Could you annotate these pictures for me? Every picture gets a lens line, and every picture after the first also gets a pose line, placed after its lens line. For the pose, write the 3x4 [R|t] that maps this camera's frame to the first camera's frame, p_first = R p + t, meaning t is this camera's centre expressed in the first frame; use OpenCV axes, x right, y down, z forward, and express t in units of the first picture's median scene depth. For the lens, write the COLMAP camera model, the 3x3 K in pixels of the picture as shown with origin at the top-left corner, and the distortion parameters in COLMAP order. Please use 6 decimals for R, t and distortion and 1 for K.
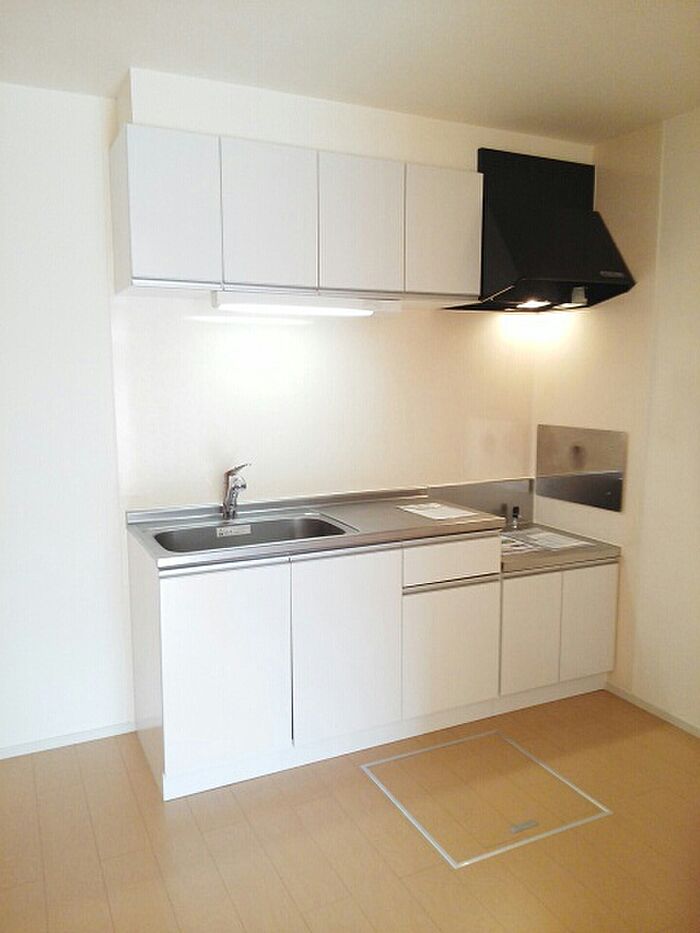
lens RADIAL K [[723.0, 0, 350.0], [0, 723.0, 466.5], [0, 0, 1]] dist [-0.002726, -0.001940]
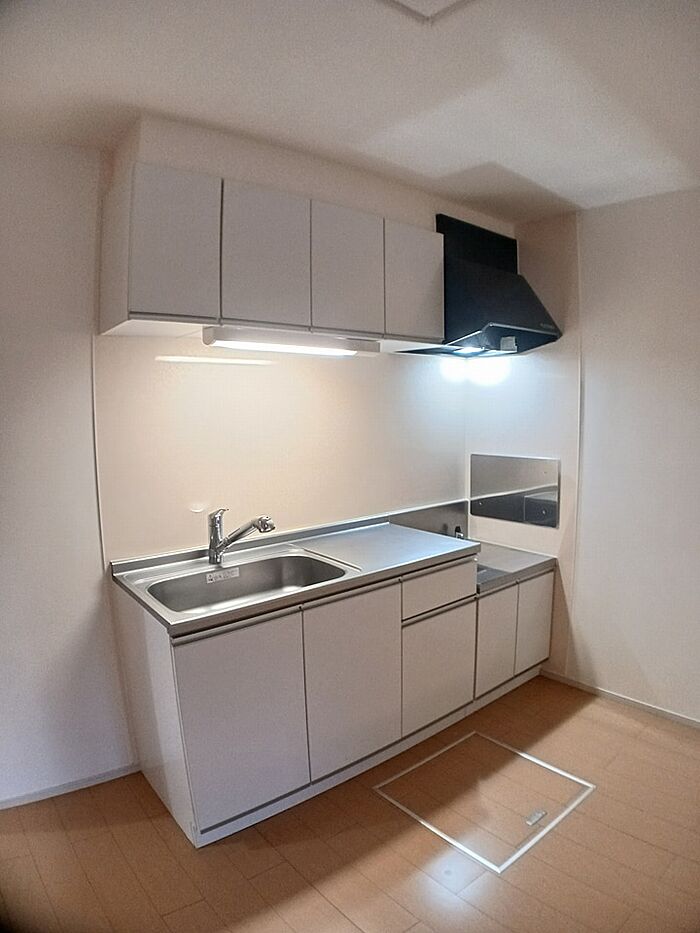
lens RADIAL K [[545.1, 0, 350.0], [0, 545.1, 466.5], [0, 0, 1]] dist [-0.171976, -0.000822]
pose [[0.972805, -0.034287, 0.229074, -0.145063], [0.039074, 0.999102, -0.016395, -0.036142], [-0.228306, 0.024900, 0.973271, 0.238654]]
